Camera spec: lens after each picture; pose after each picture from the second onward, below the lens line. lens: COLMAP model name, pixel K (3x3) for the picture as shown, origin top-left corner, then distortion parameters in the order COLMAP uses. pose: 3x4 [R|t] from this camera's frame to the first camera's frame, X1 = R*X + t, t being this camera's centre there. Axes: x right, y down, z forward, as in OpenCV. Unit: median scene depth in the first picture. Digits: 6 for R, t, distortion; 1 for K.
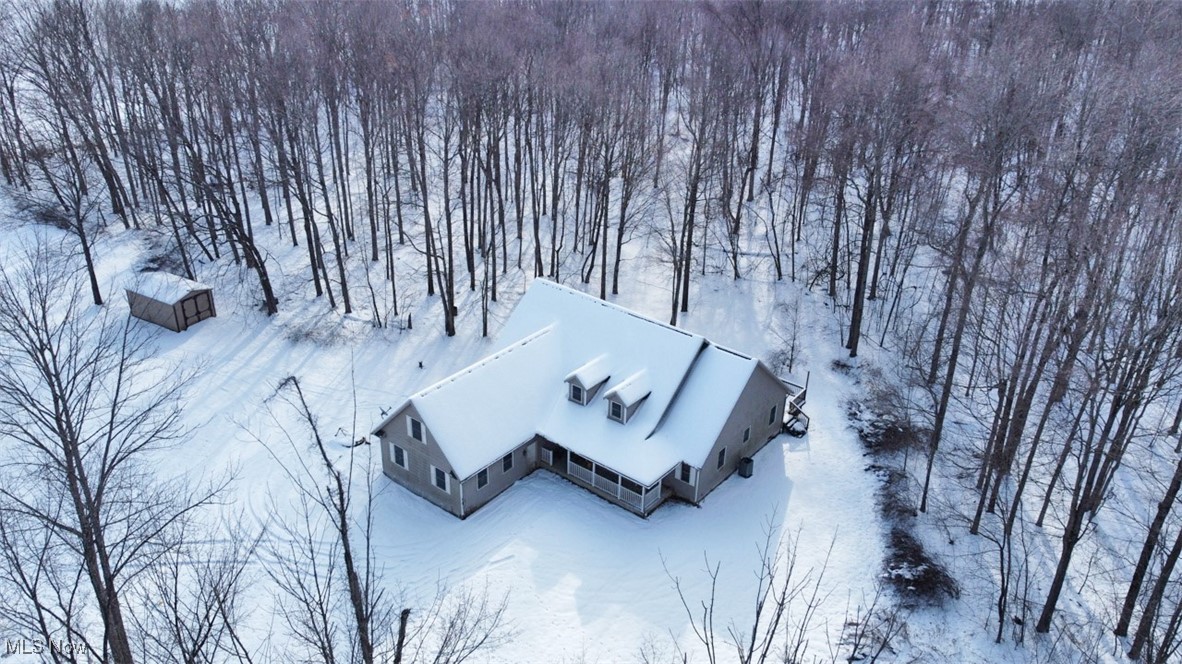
lens RADIAL K [[888.1, 0, 585.8], [0, 888.1, 330.3], [0, 0, 1]] dist [0.005213, -0.004158]
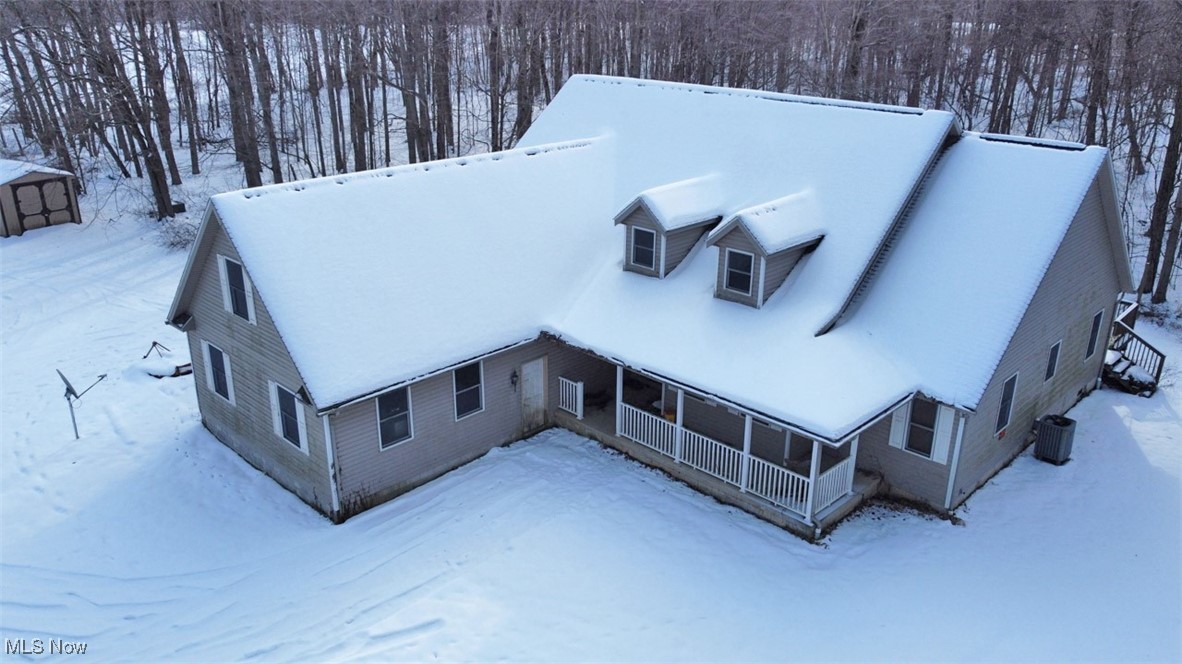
lens RADIAL K [[888.1, 0, 595.6], [0, 888.1, 335.2], [0, 0, 1]] dist [0.005213, -0.004158]
pose [[0.995869, 0.026024, -0.086994, 0.005222], [-0.034350, 0.994824, -0.095632, 0.160063], [0.084055, 0.098225, 0.991608, 0.599799]]
